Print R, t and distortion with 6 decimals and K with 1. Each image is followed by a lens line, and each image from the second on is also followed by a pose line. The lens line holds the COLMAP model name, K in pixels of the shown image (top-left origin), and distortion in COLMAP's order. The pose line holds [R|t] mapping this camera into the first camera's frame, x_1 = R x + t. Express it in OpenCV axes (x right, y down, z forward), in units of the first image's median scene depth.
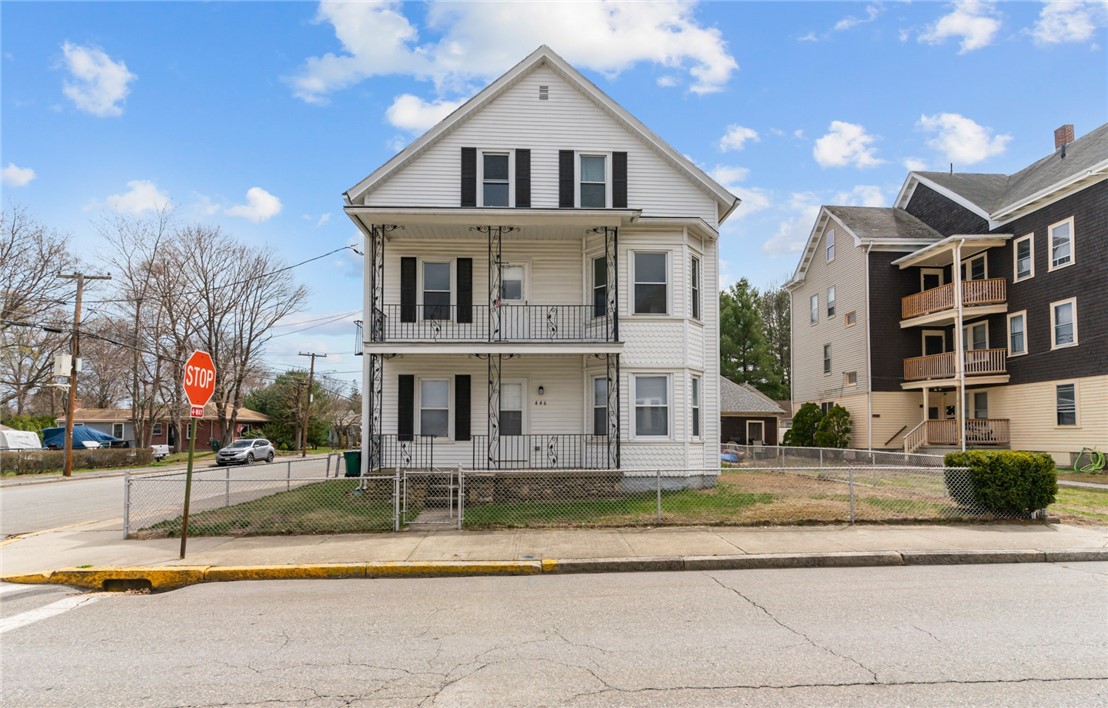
lens RADIAL K [[603.2, 0, 554.0], [0, 603.2, 354.0], [0, 0, 1]] dist [0.001158, -0.000235]
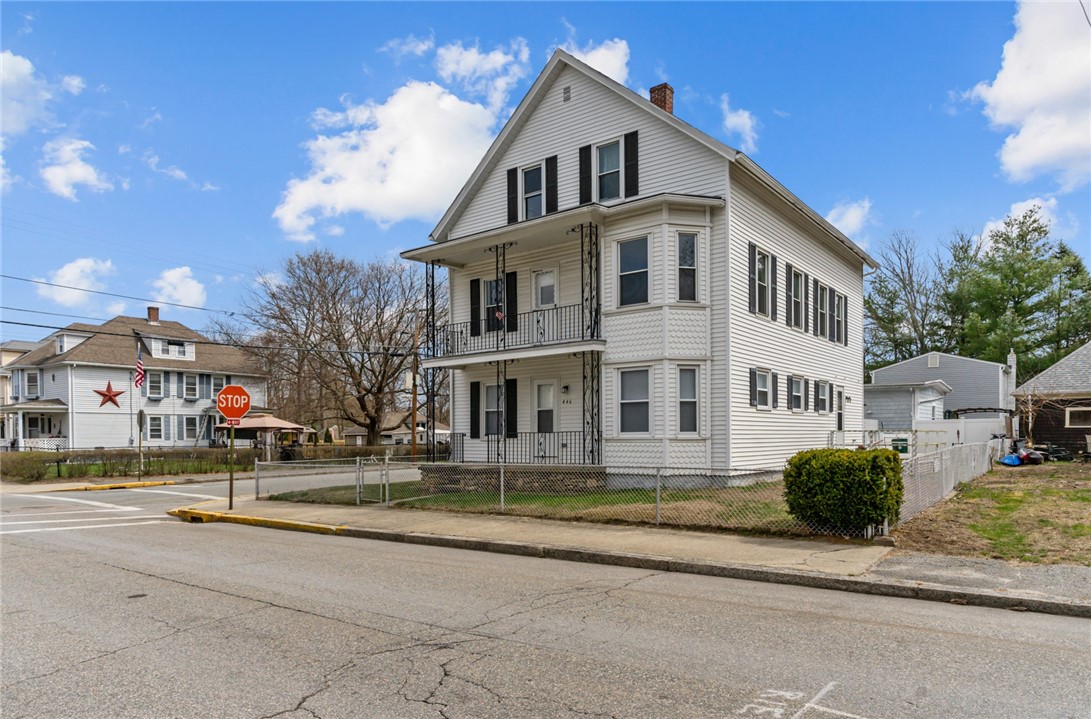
lens RADIAL K [[709.7, 0, 545.5], [0, 709.7, 359.5], [0, 0, 1]] dist [-0.022091, 0.001497]
pose [[0.760586, -0.075854, -0.644791, 0.761773], [0.099126, 0.995075, -0.000134, 0.005768], [0.641625, -0.063814, 0.764359, 0.049128]]
